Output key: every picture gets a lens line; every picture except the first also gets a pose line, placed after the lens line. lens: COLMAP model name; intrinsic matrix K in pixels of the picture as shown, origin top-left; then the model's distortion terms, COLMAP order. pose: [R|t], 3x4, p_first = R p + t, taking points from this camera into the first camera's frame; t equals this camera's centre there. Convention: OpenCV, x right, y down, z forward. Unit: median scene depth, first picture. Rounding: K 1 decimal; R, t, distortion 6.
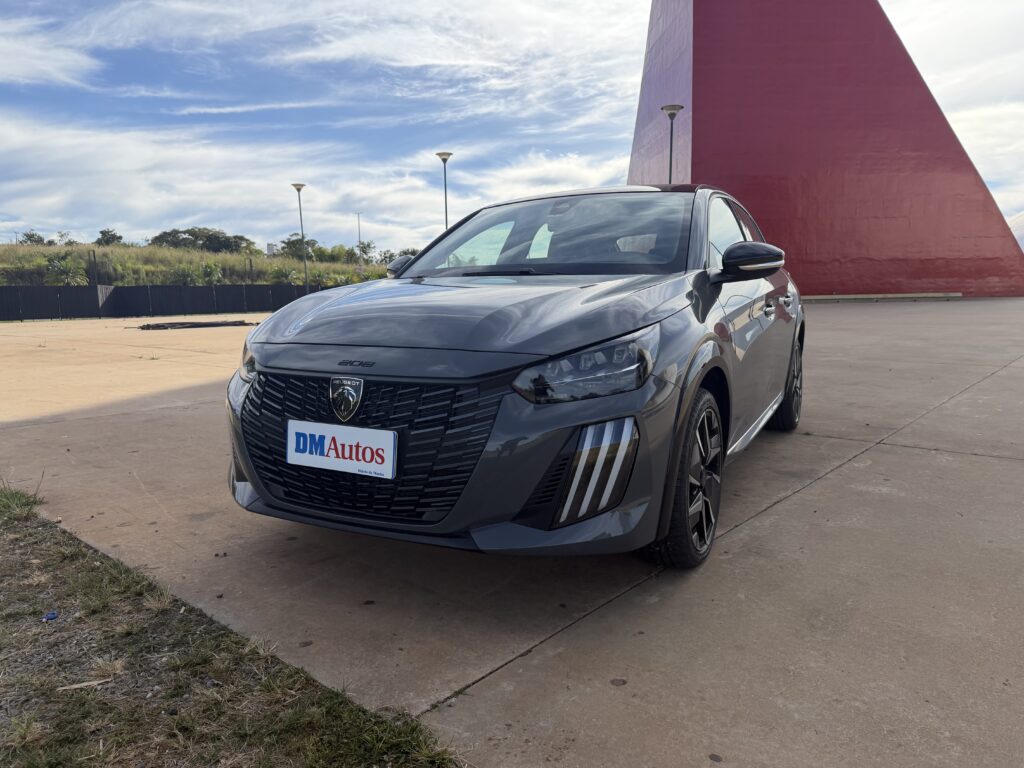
lens RADIAL K [[728.5, 0, 498.7], [0, 728.5, 375.8], [0, 0, 1]] dist [0.010080, -0.008659]
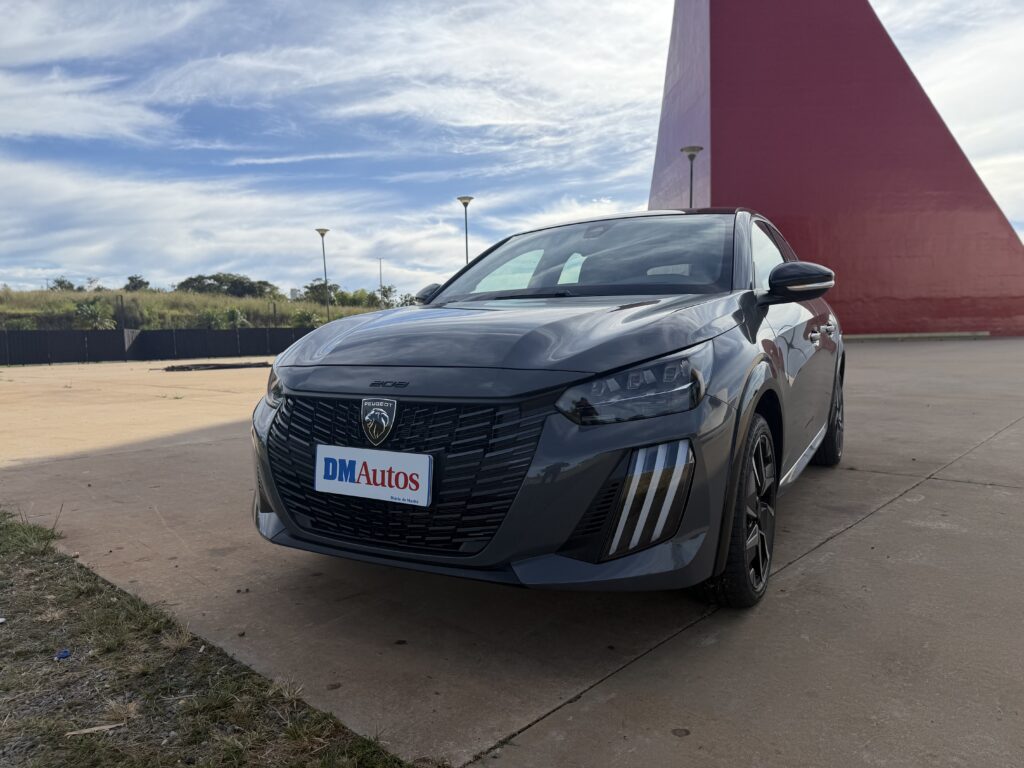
lens RADIAL K [[728.5, 0, 498.7], [0, 728.5, 375.8], [0, 0, 1]] dist [0.010080, -0.008659]
pose [[0.999639, -0.003701, -0.026597, -0.028394], [0.002147, 0.998300, -0.058239, 0.028015], [0.026767, 0.058161, 0.997948, 0.059506]]
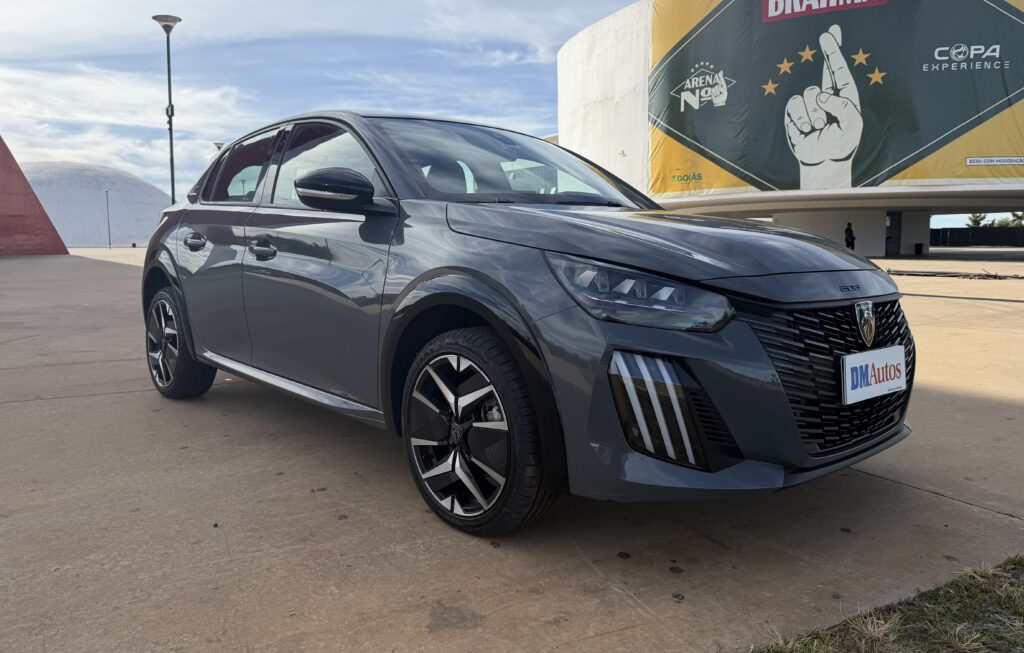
lens RADIAL K [[743.5, 0, 507.2], [0, 743.5, 322.8], [0, 0, 1]] dist [0.025280, -0.037455]
pose [[0.328970, -0.082196, 0.940756, -1.327846], [0.100625, 0.993584, 0.051625, -0.071206], [-0.938964, 0.077681, 0.335130, 1.125670]]
